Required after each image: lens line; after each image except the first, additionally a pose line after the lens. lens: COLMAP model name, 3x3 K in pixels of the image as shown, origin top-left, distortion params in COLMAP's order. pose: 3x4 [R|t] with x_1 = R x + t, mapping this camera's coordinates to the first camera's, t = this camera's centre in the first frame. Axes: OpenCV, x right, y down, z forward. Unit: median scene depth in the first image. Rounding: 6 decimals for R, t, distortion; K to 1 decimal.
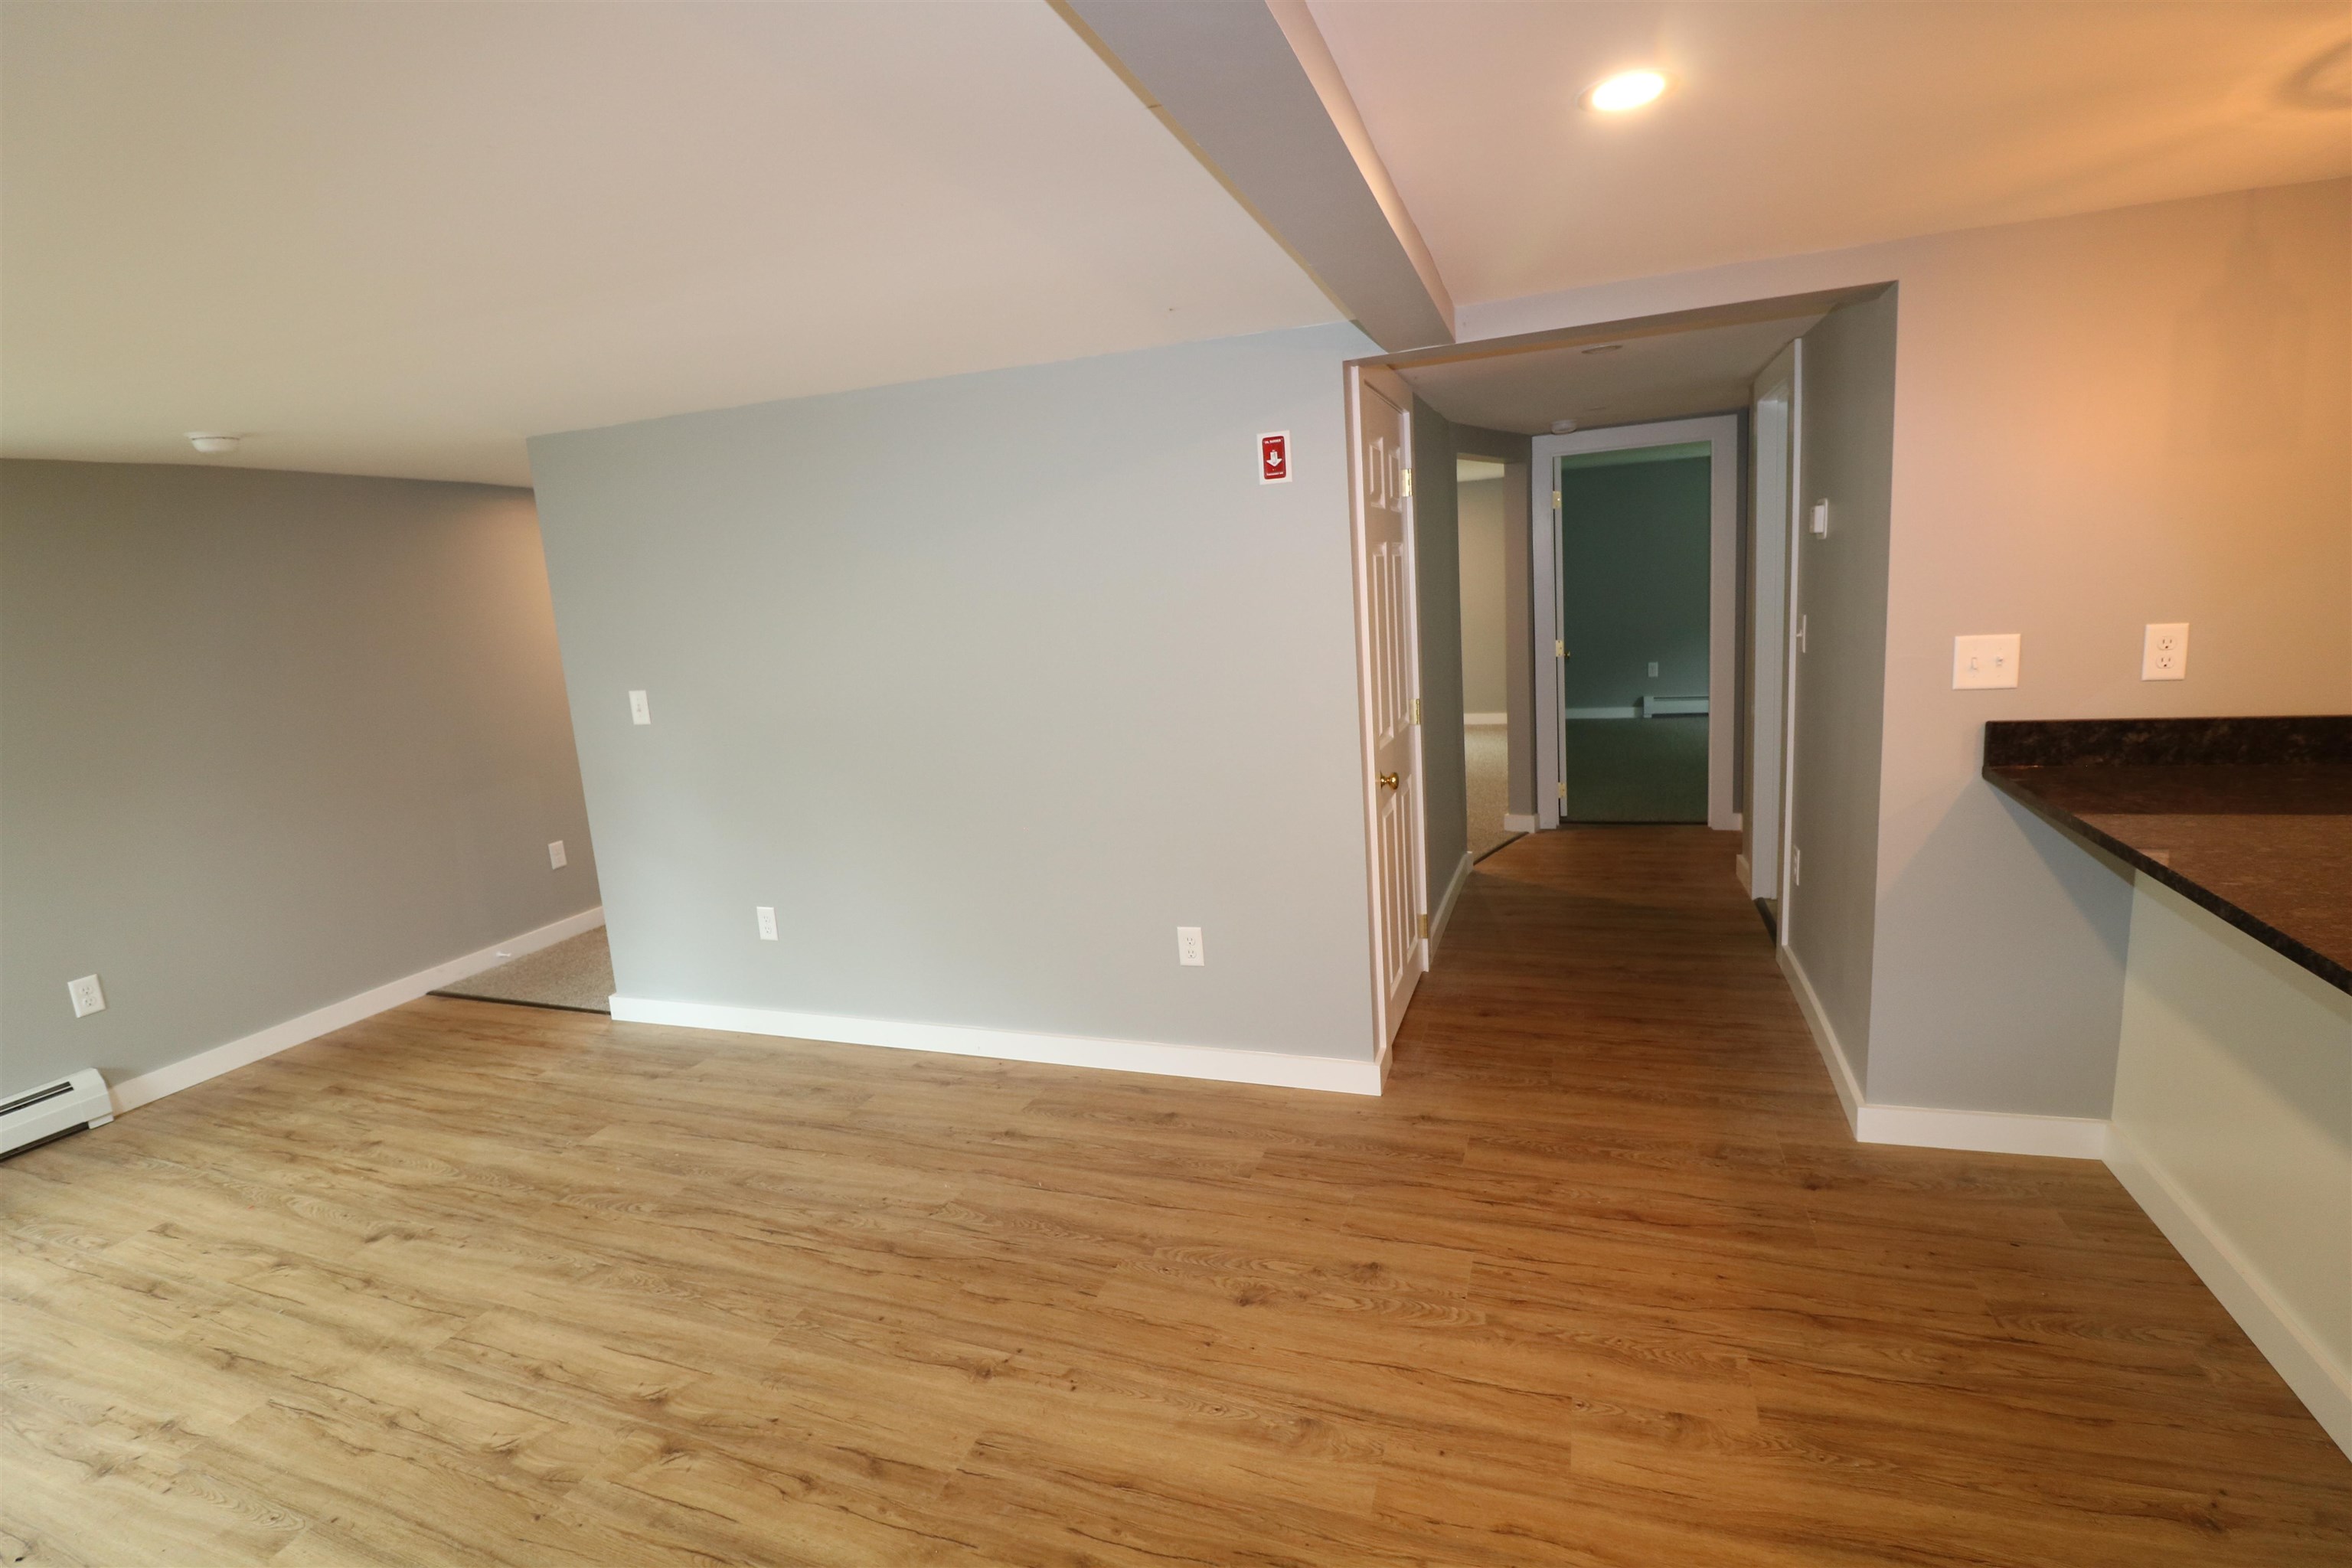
lens RADIAL K [[1090.5, 0, 1166.0], [0, 1090.5, 768.6], [0, 0, 1]] dist [-0.004407, -0.009824]
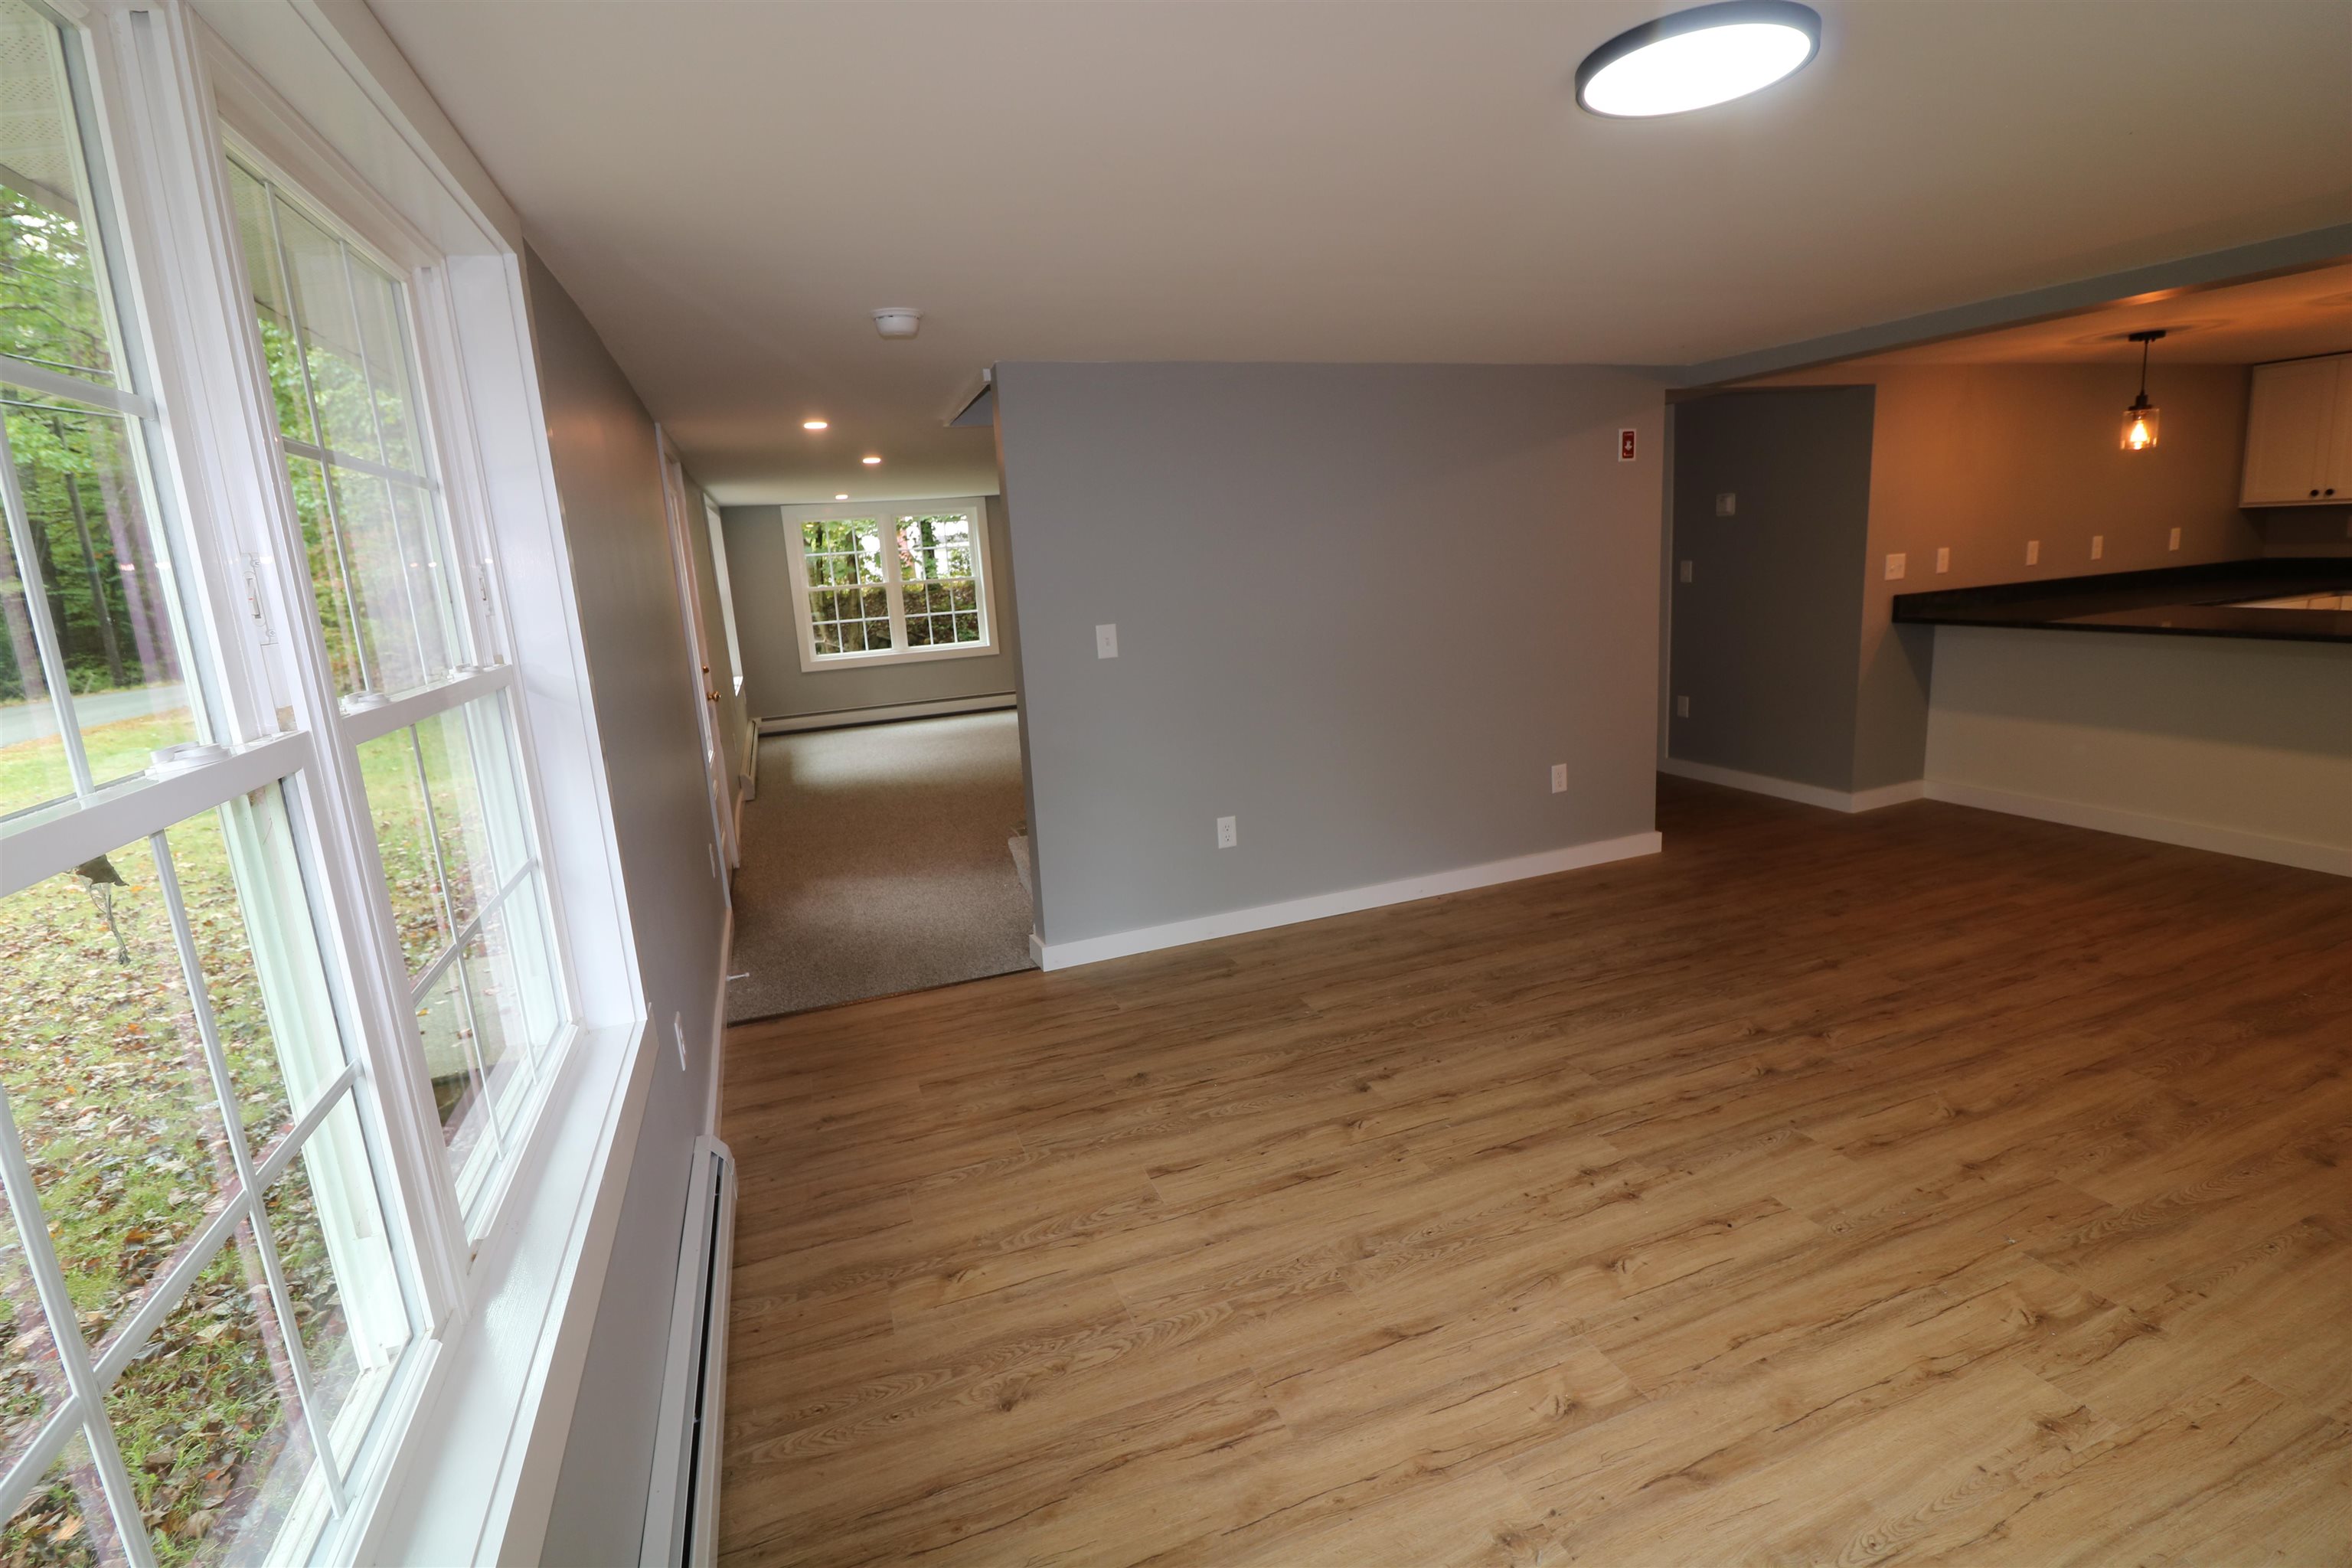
lens RADIAL K [[1090.5, 0, 1170.3], [0, 1090.5, 775.9], [0, 0, 1]] dist [-0.004407, -0.009824]
pose [[0.757318, -0.109157, 0.643858, -1.641043], [0.123584, 0.992071, 0.022829, 0.079898], [-0.641246, 0.062282, 0.764804, 0.286289]]
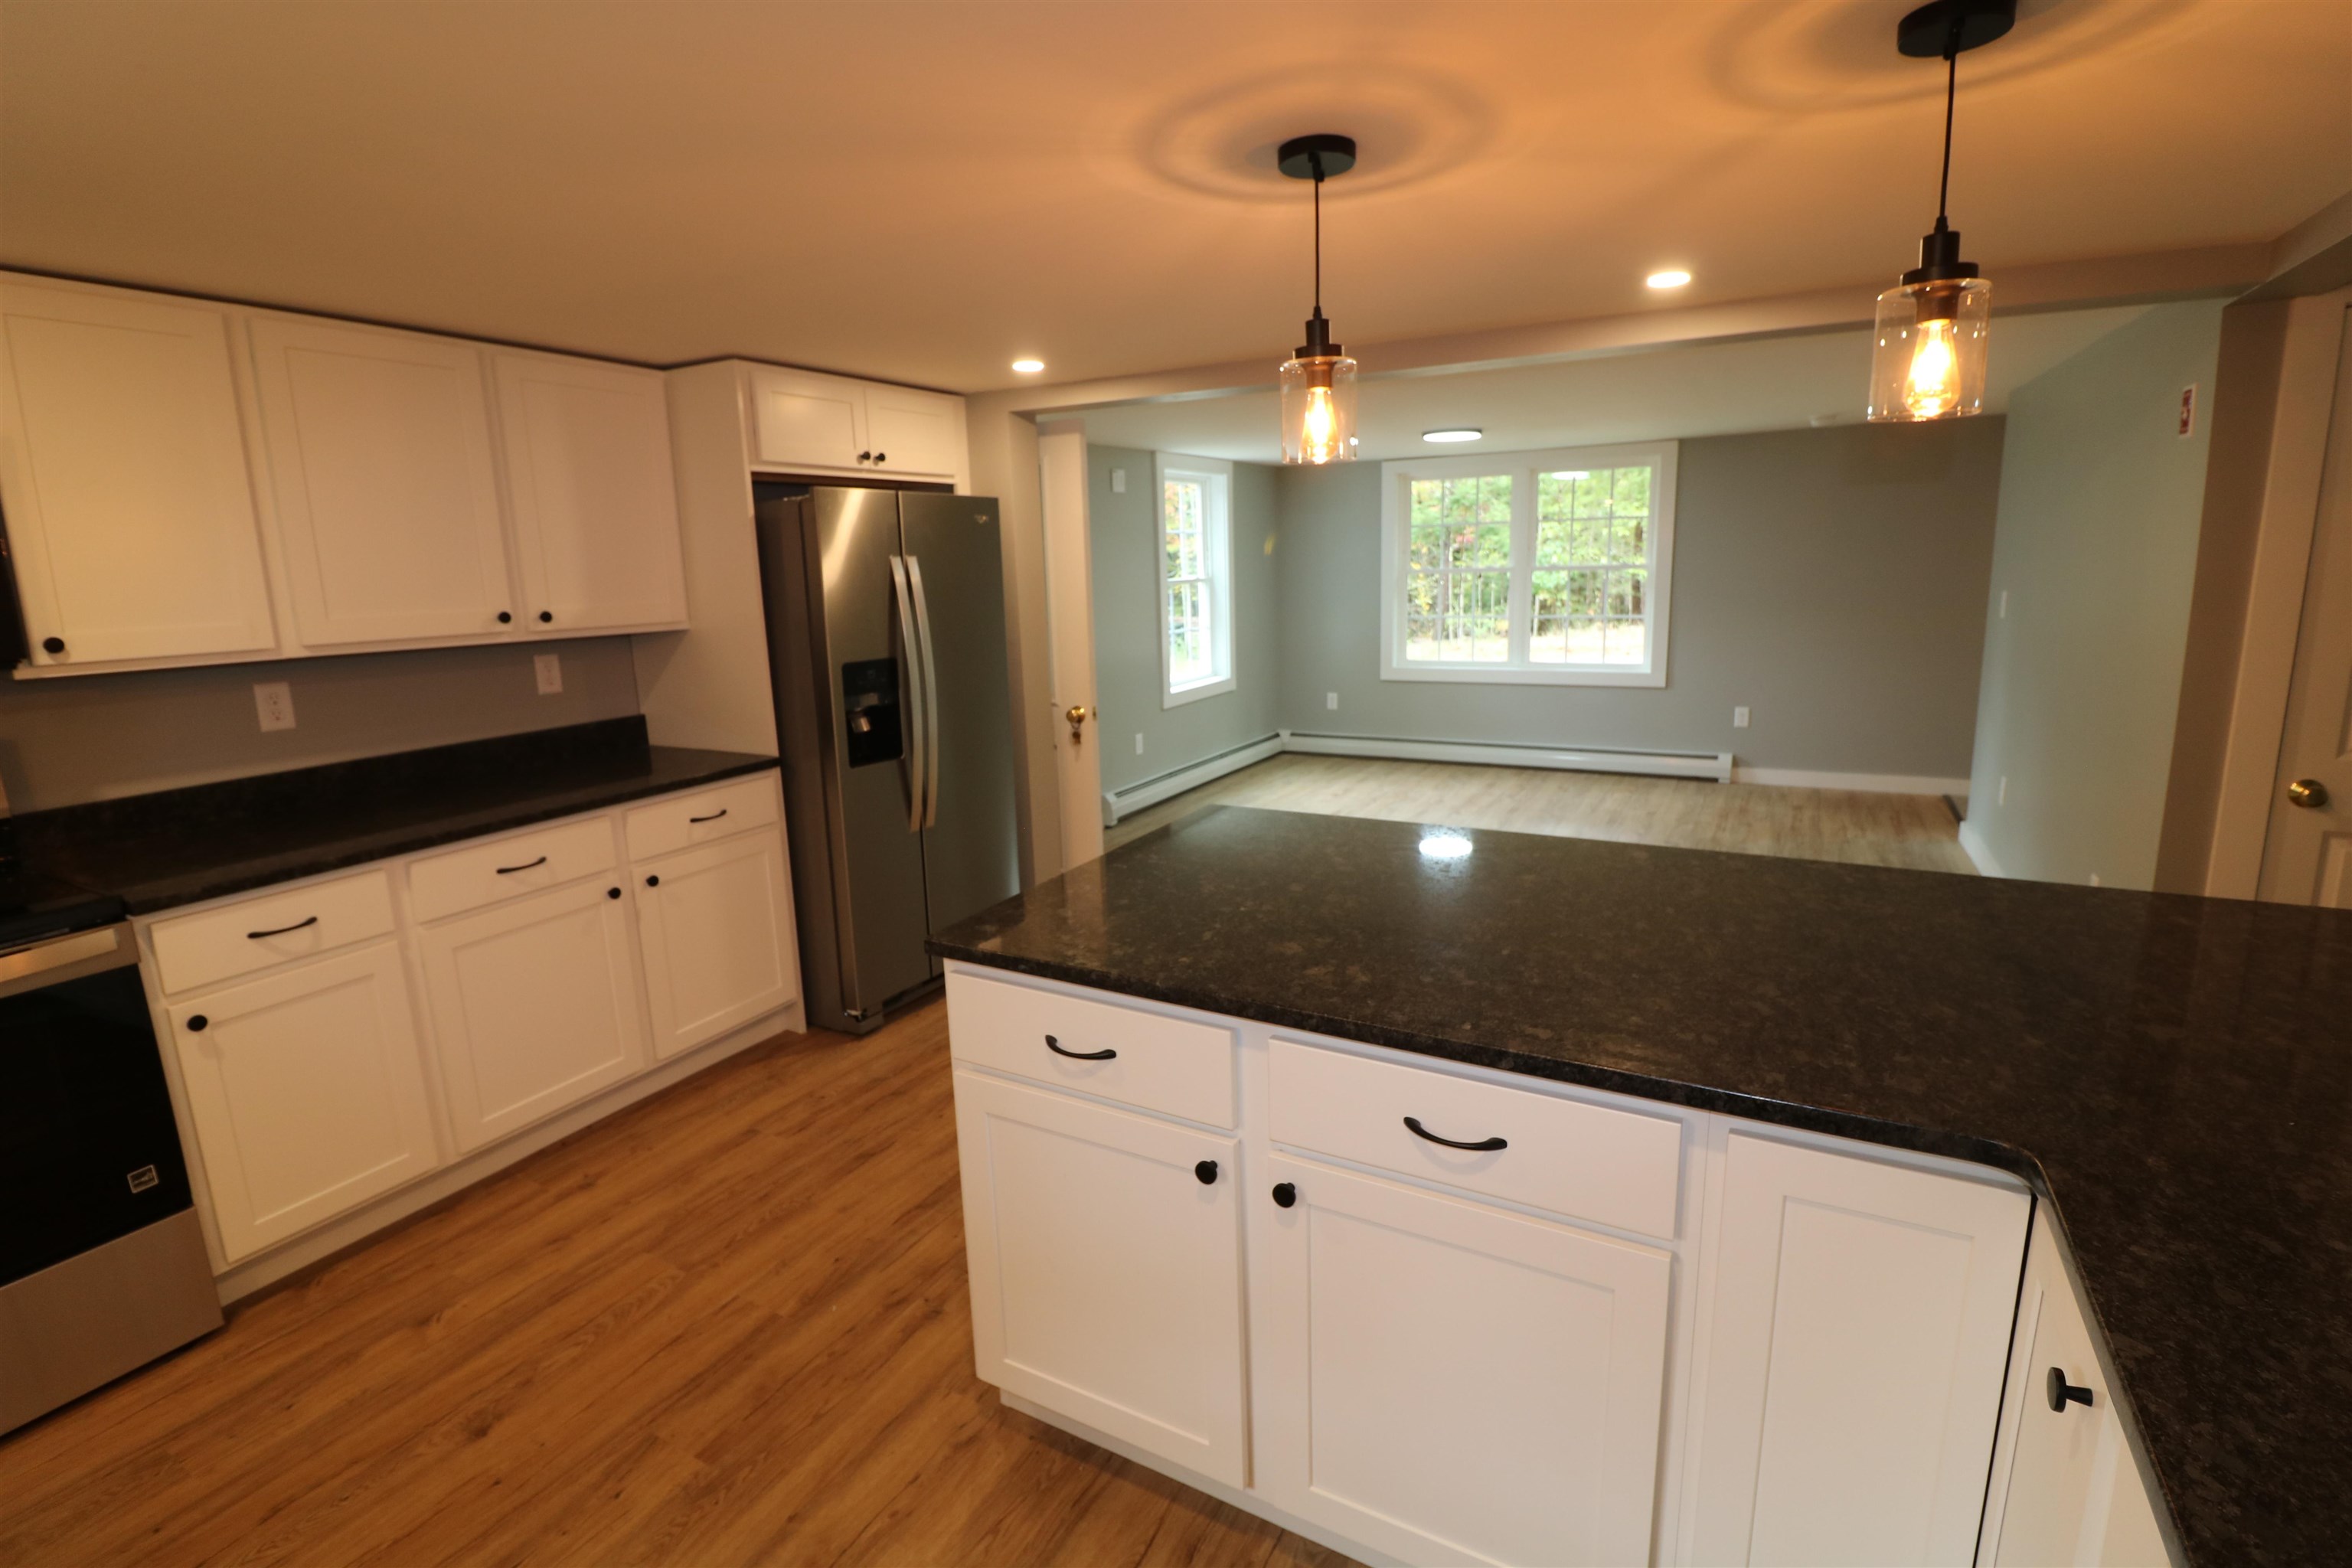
lens RADIAL K [[1090.5, 0, 1164.9], [0, 1090.5, 772.9], [0, 0, 1]] dist [-0.004407, -0.009824]
pose [[-0.149839, 0.266408, -0.952142, 1.378377], [-0.128382, 0.949619, 0.285905, -0.156680], [0.980340, 0.165077, -0.108089, 0.297928]]
